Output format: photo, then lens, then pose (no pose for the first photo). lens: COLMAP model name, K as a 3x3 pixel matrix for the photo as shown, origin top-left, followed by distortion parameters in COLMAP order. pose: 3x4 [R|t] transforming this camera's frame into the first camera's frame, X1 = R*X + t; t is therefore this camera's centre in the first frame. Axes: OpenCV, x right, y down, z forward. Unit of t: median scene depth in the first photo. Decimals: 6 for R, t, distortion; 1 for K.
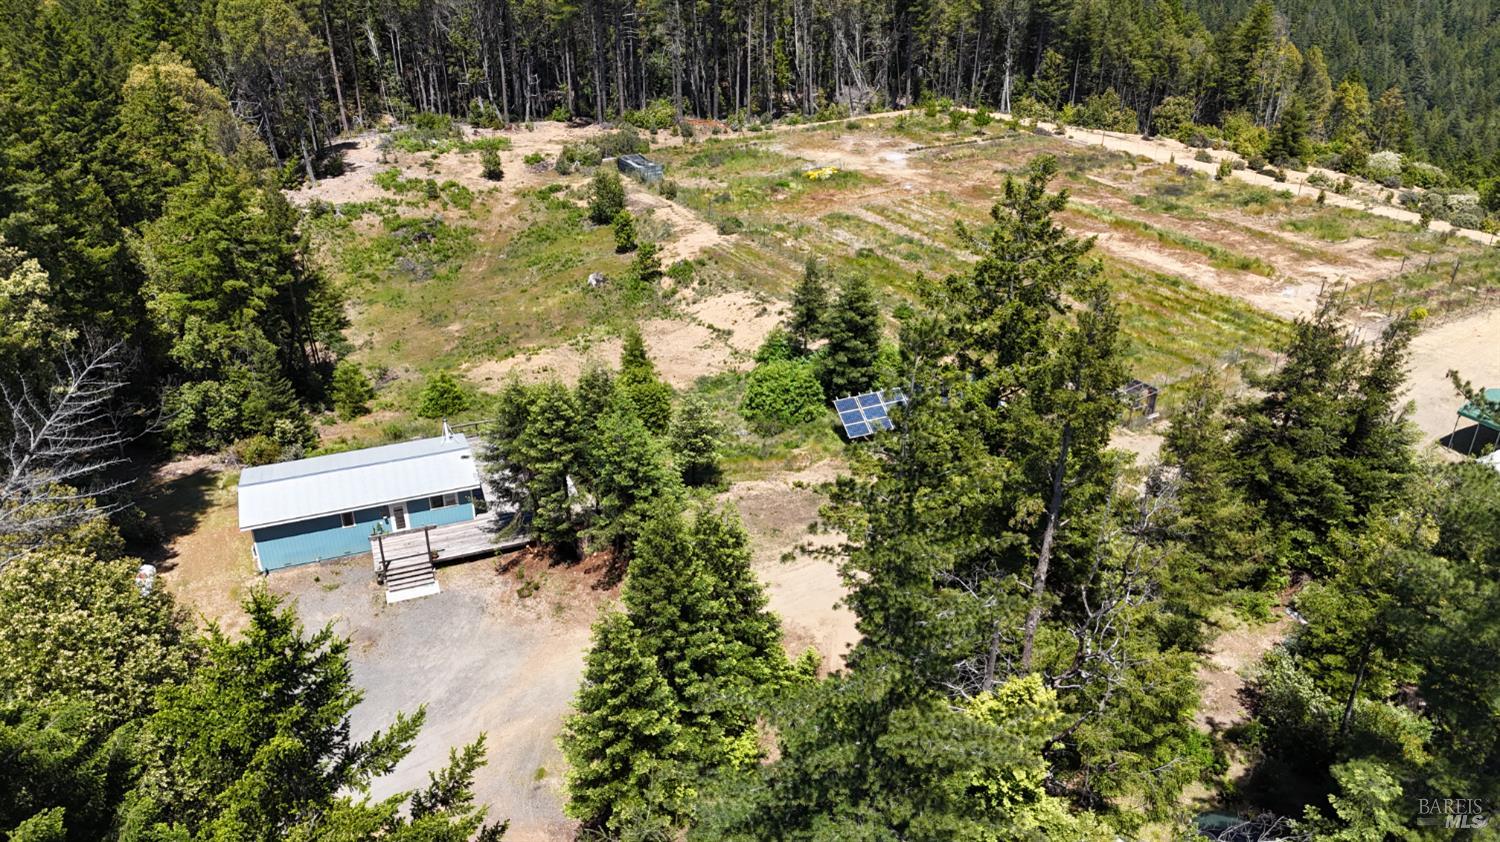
lens RADIAL K [[1083.1, 0, 753.7], [0, 1083.1, 416.4], [0, 0, 1]] dist [0.070470, -0.046555]
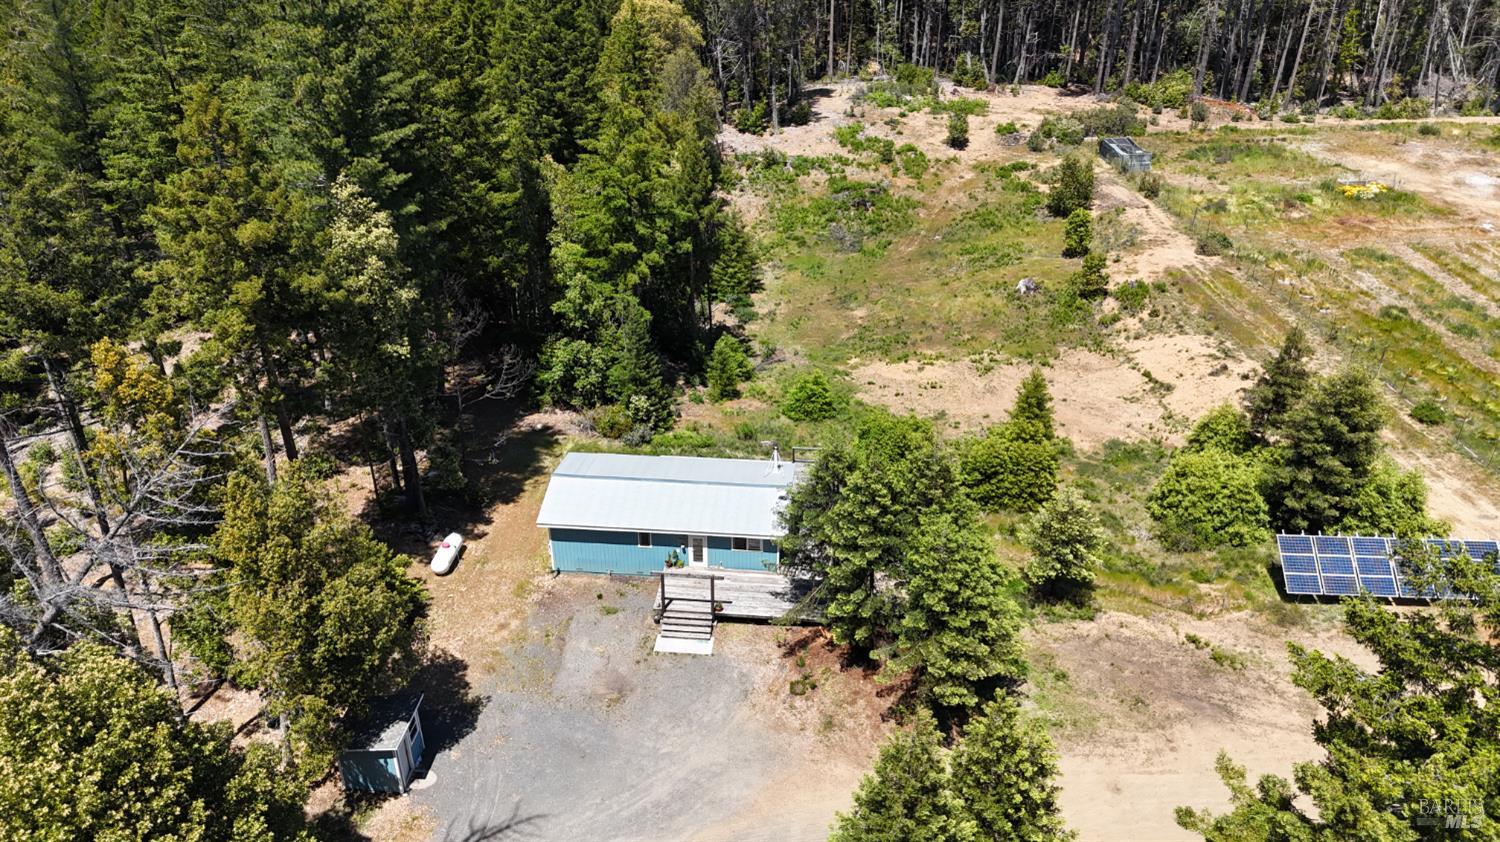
lens RADIAL K [[1083.1, 0, 753.2], [0, 1083.1, 435.2], [0, 0, 1]] dist [0.070470, -0.046555]
pose [[0.895370, 0.230284, -0.381160, 0.017985], [-0.206263, 0.973024, 0.103344, -0.061680], [0.394676, -0.013912, 0.918715, 0.134146]]
